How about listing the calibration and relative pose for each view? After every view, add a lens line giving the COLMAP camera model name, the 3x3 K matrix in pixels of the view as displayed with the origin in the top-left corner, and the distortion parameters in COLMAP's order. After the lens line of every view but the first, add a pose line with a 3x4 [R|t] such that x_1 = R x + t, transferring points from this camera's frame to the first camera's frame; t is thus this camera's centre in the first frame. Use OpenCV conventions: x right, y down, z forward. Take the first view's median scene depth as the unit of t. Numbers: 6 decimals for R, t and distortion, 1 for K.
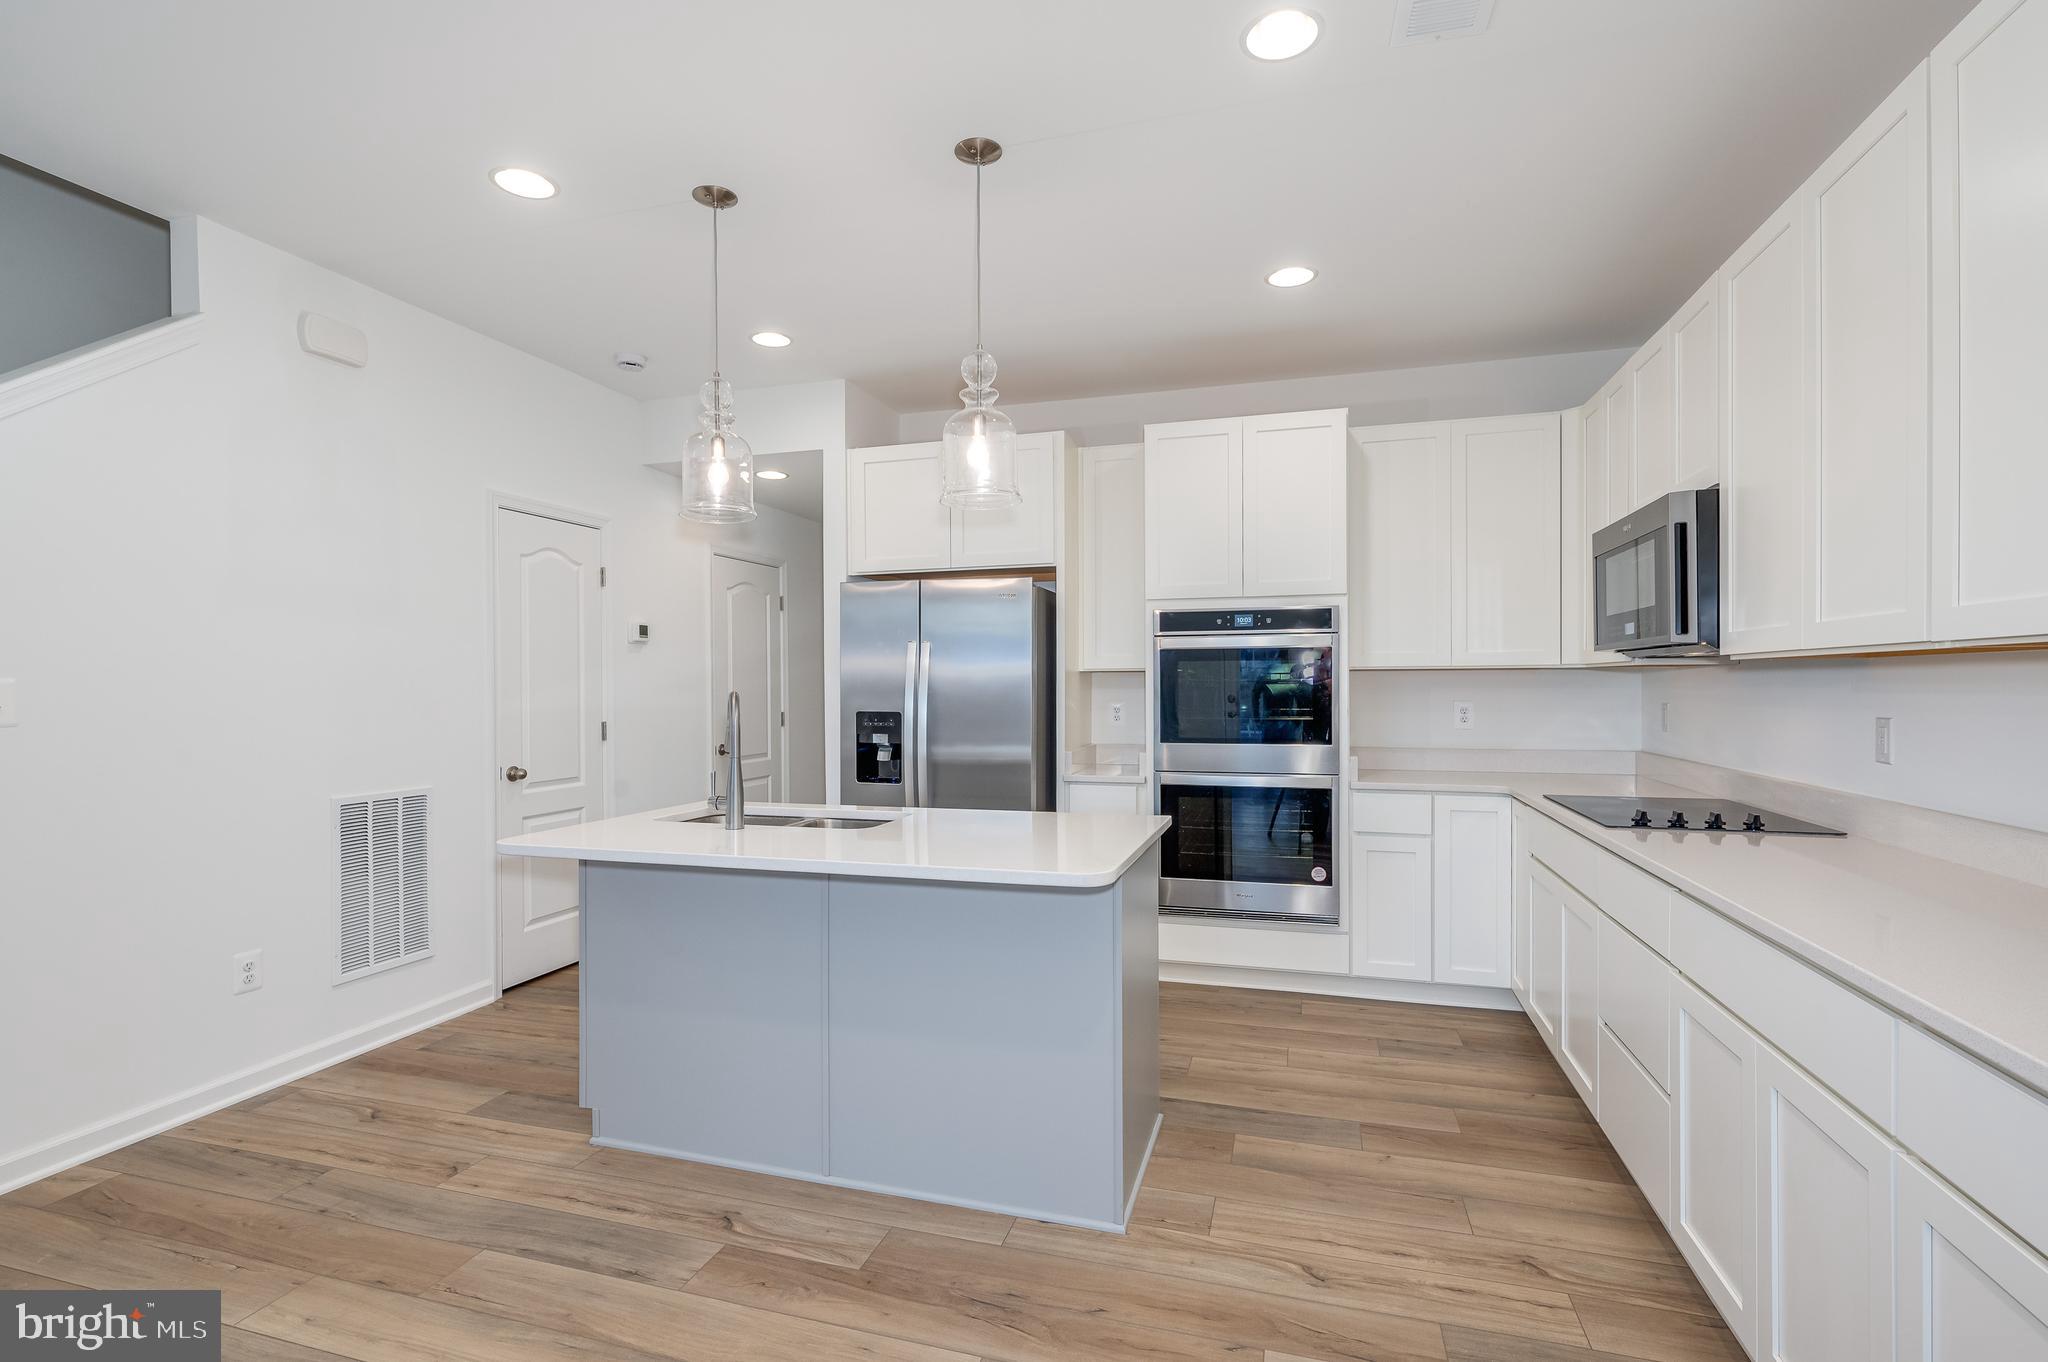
lens RADIAL K [[953.3, 0, 1016.2], [0, 953.3, 690.4], [0, 0, 1]] dist [-0.001984, -0.000215]
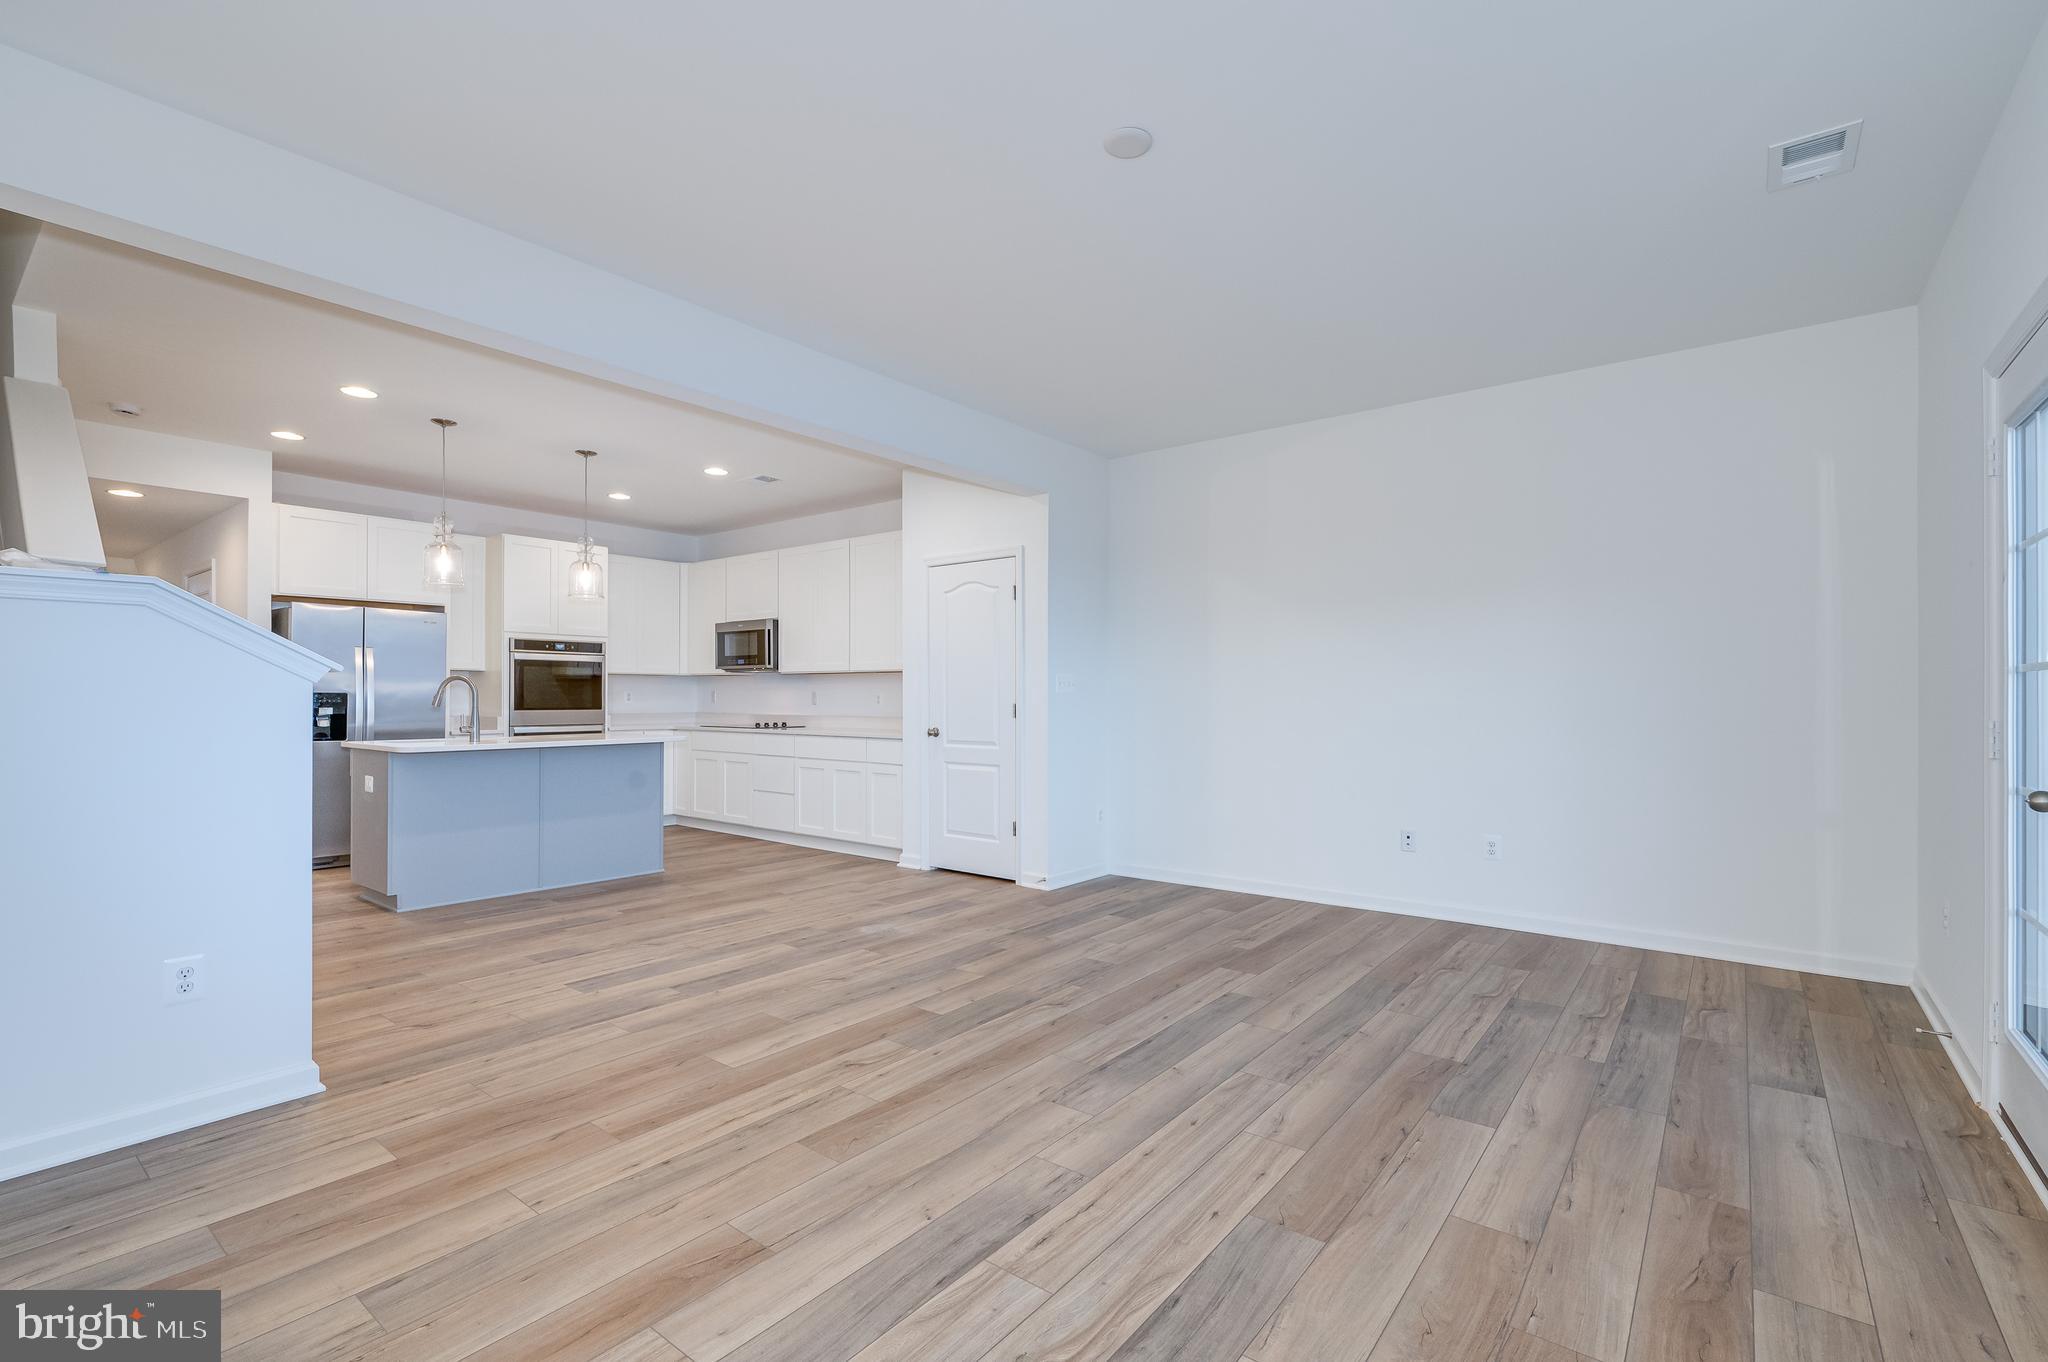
lens RADIAL K [[908.6, 0, 1019.2], [0, 908.6, 690.2], [0, 0, 1]] dist [-0.000479, -0.000038]
pose [[0.367550, 0.014092, 0.929897, -1.265584], [0.001777, 0.999873, -0.015855, 0.051450], [-0.930002, 0.007480, 0.367478, -0.604487]]
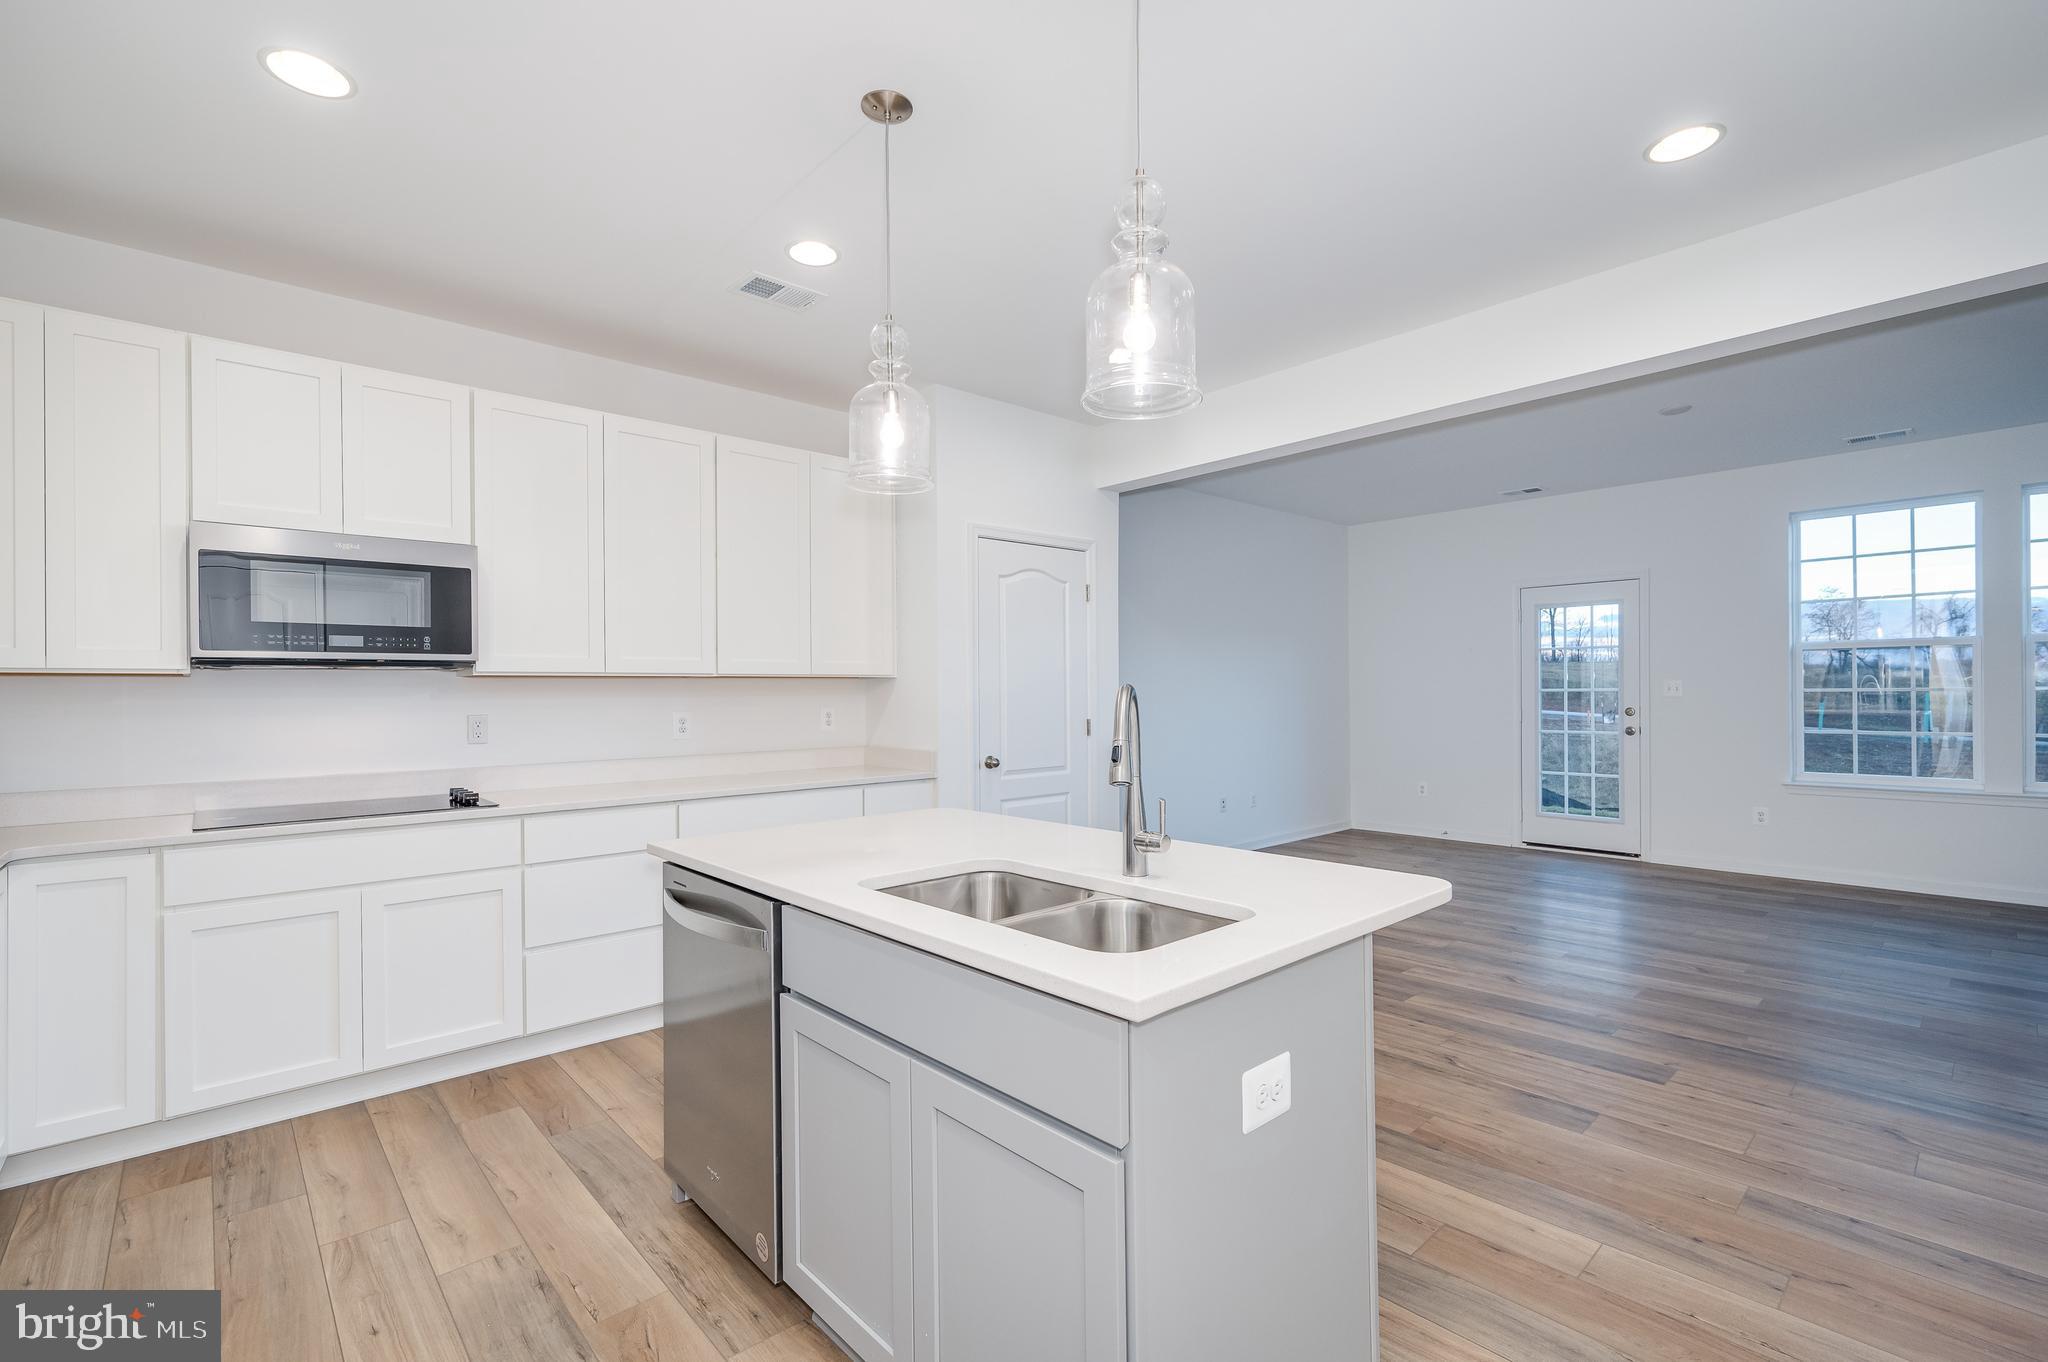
lens RADIAL K [[908.6, 0, 1019.2], [0, 908.6, 690.2], [0, 0, 1]] dist [-0.000479, -0.000038]
pose [[-0.856400, 0.016537, 0.516048, -0.433199], [0.018784, 0.999823, -0.000867, 0.003297], [-0.515971, 0.008951, -0.856559, 1.230323]]
